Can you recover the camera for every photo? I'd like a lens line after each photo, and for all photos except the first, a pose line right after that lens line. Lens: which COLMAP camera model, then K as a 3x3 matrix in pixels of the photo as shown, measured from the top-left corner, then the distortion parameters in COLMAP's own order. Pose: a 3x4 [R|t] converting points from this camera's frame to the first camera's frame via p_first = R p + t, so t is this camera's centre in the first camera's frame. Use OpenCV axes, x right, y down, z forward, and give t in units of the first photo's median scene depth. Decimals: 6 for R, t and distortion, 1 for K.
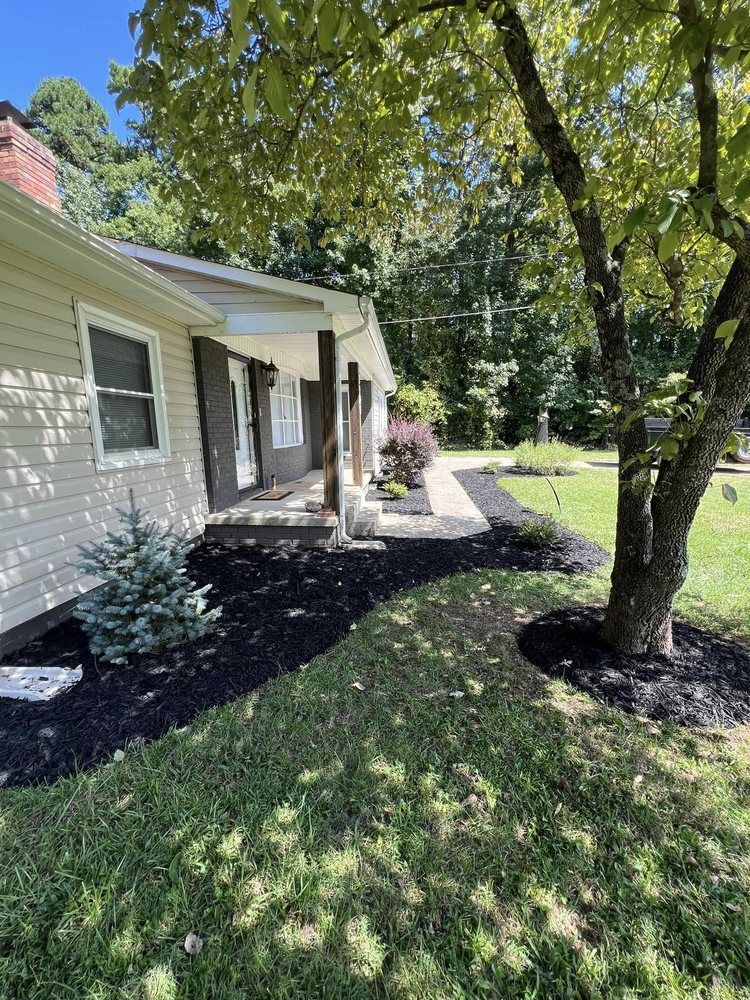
lens RADIAL K [[396.9, 0, 379.0], [0, 396.9, 499.4], [0, 0, 1]] dist [-0.000651, -0.000089]
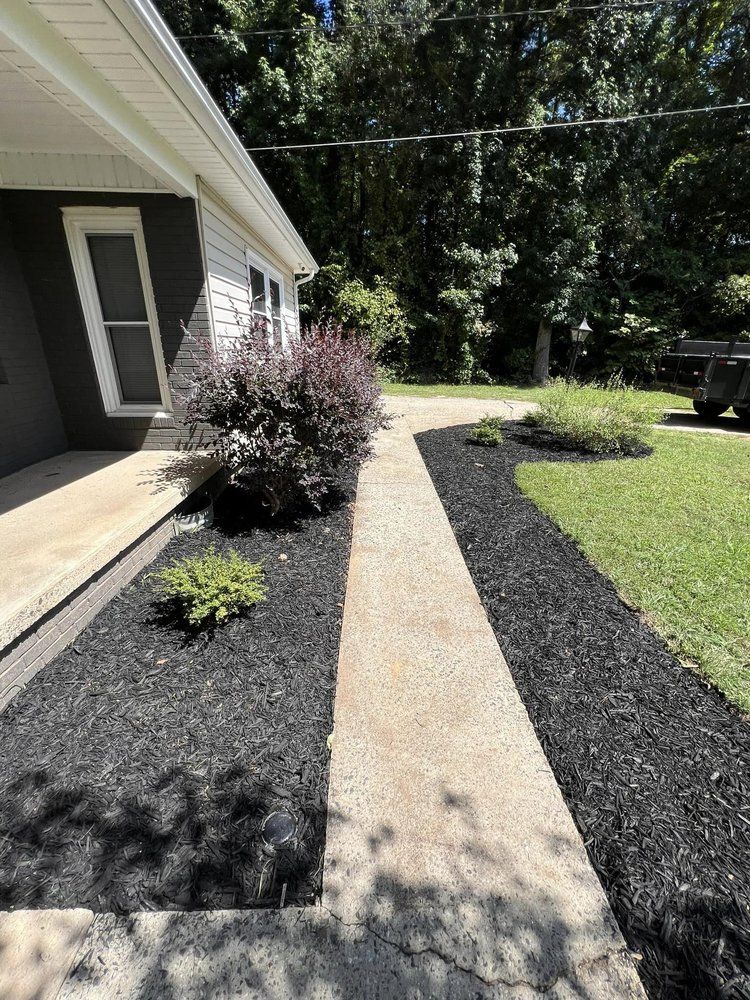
lens RADIAL K [[396.9, 0, 373.4], [0, 396.9, 496.2], [0, 0, 1]] dist [-0.000651, -0.000089]
pose [[0.996121, -0.005127, 0.087842, 0.049882], [-0.010574, 0.984091, 0.177351, -0.052573], [-0.087353, -0.177592, 0.980220, 0.292277]]
